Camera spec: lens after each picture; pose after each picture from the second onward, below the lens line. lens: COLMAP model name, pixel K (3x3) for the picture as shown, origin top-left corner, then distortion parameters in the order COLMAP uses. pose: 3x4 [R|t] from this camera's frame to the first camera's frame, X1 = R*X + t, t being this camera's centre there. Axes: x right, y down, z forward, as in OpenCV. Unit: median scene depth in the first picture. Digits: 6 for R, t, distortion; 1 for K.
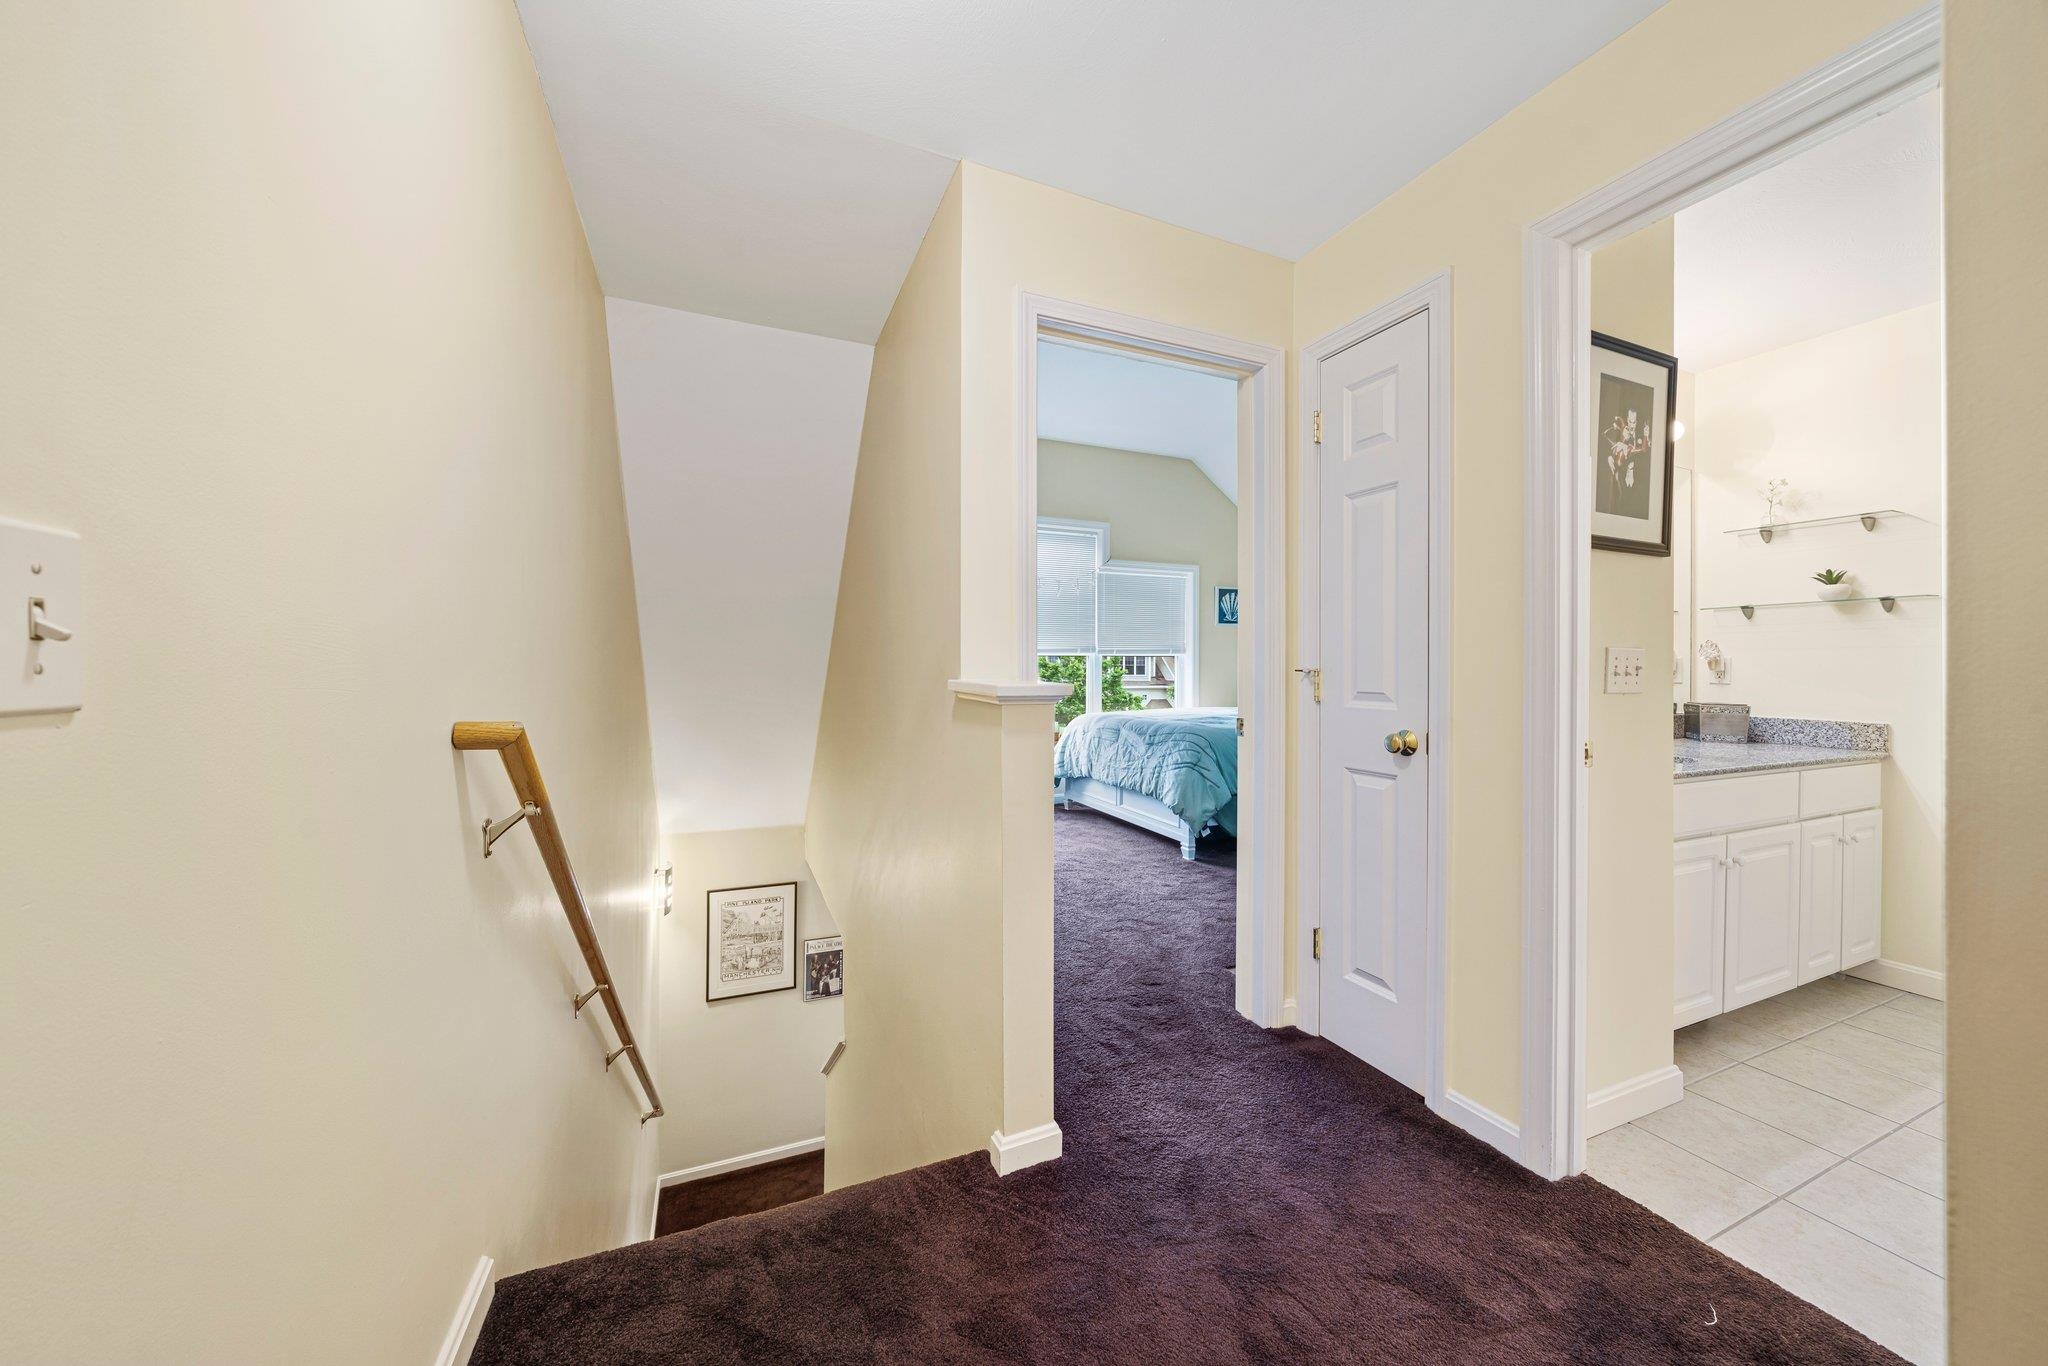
lens RADIAL K [[705.4, 0, 1023.1], [0, 705.4, 679.3], [0, 0, 1]] dist [-0.009936, -0.000067]
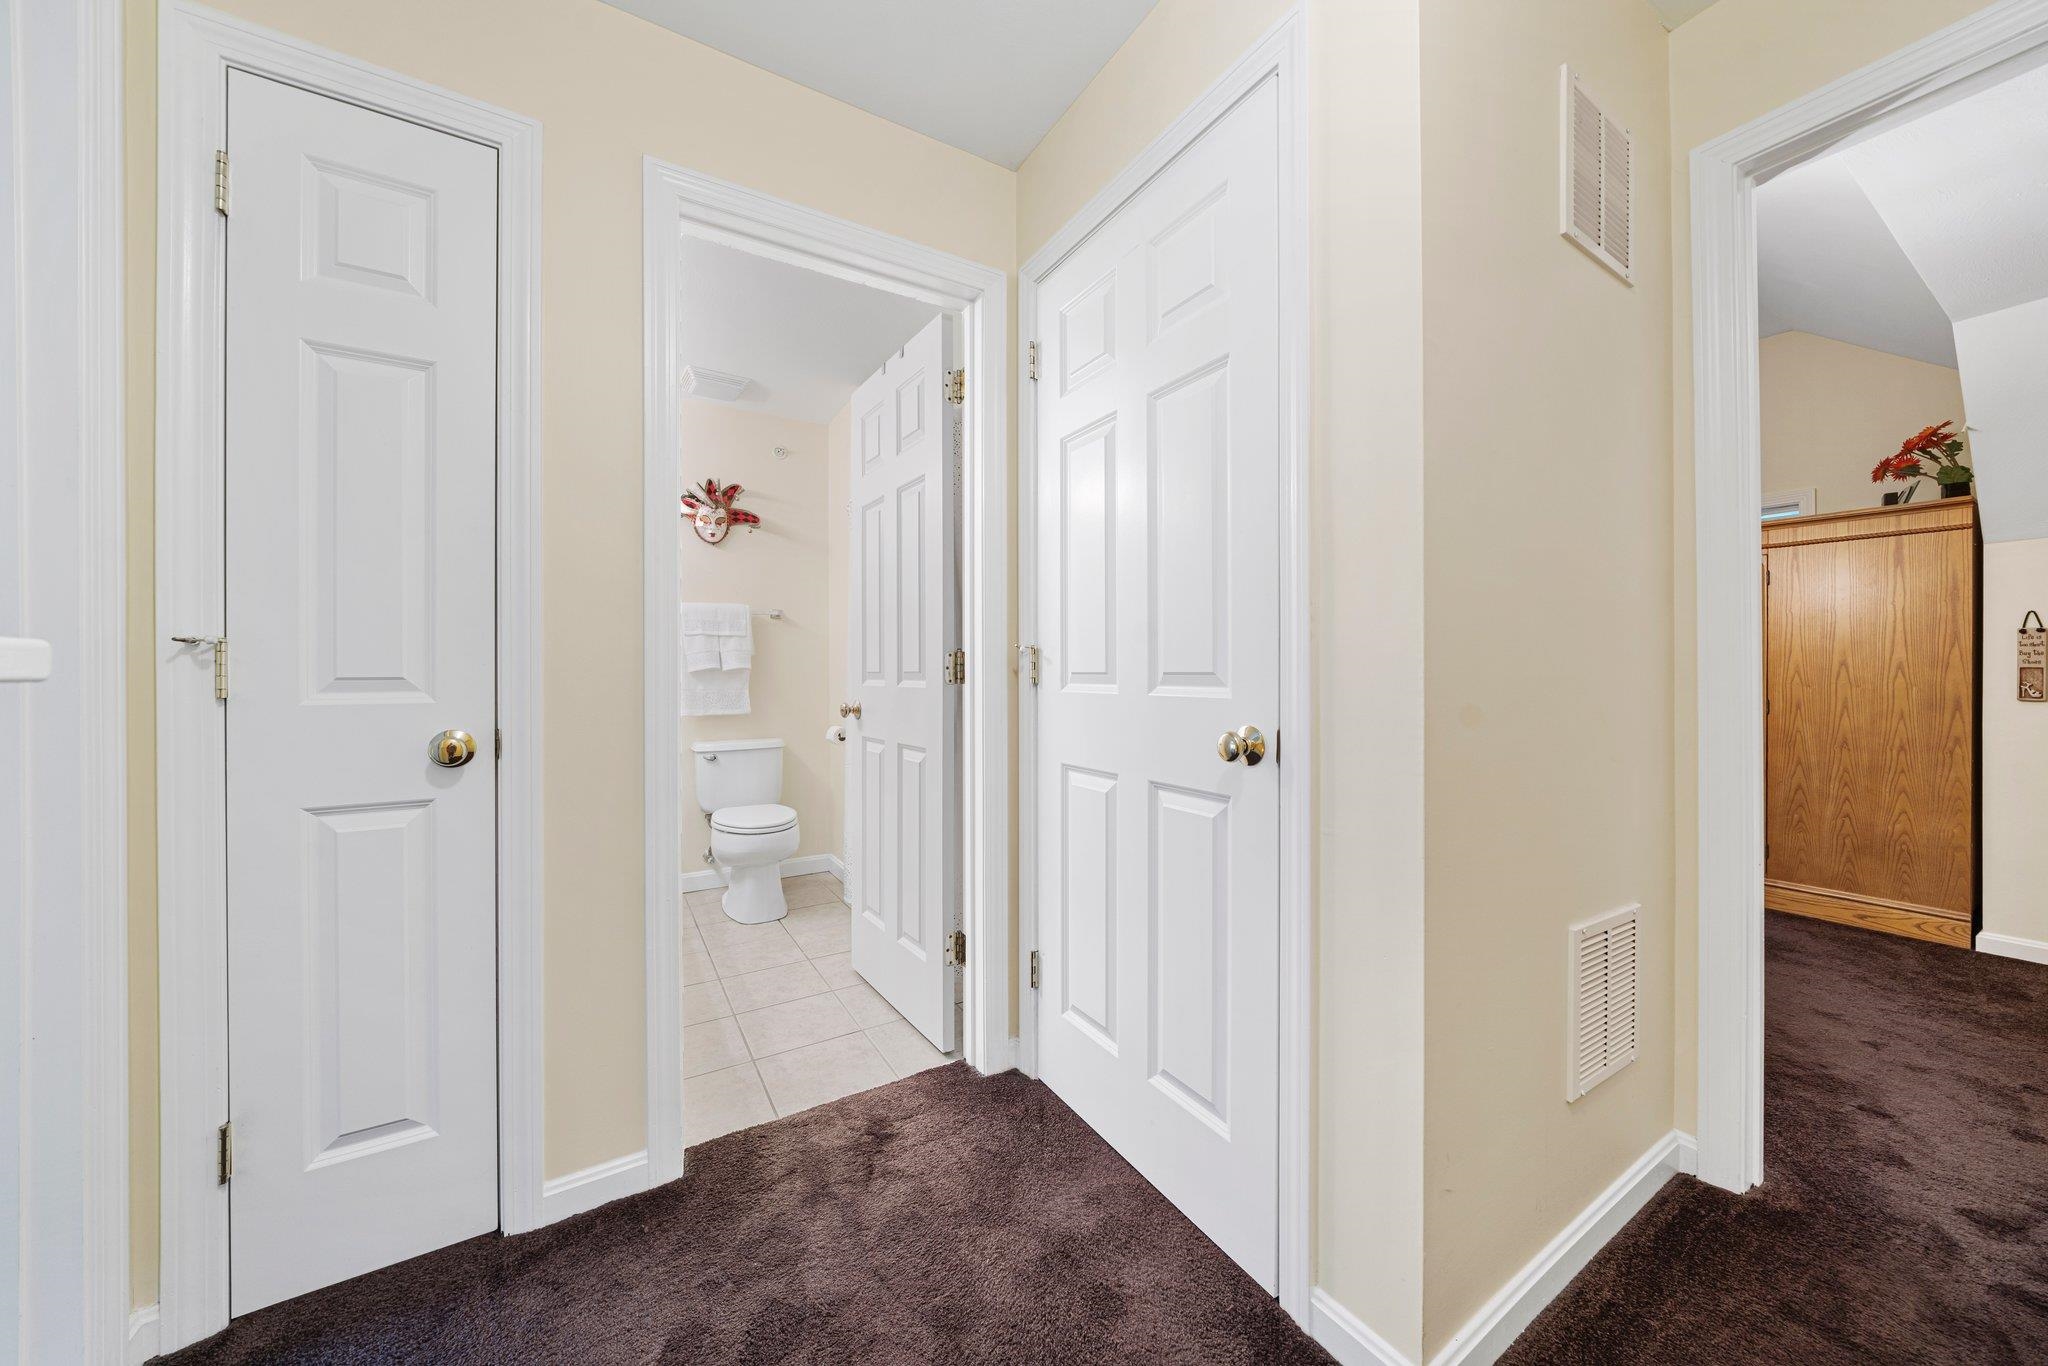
lens RADIAL K [[705.4, 0, 1028.0], [0, 705.4, 675.0], [0, 0, 1]] dist [-0.009936, -0.000067]
pose [[-0.140802, -0.008475, 0.990001, -0.210946], [0.013778, 0.999850, 0.010519, 0.018021], [-0.989942, 0.015122, -0.140664, 0.523978]]
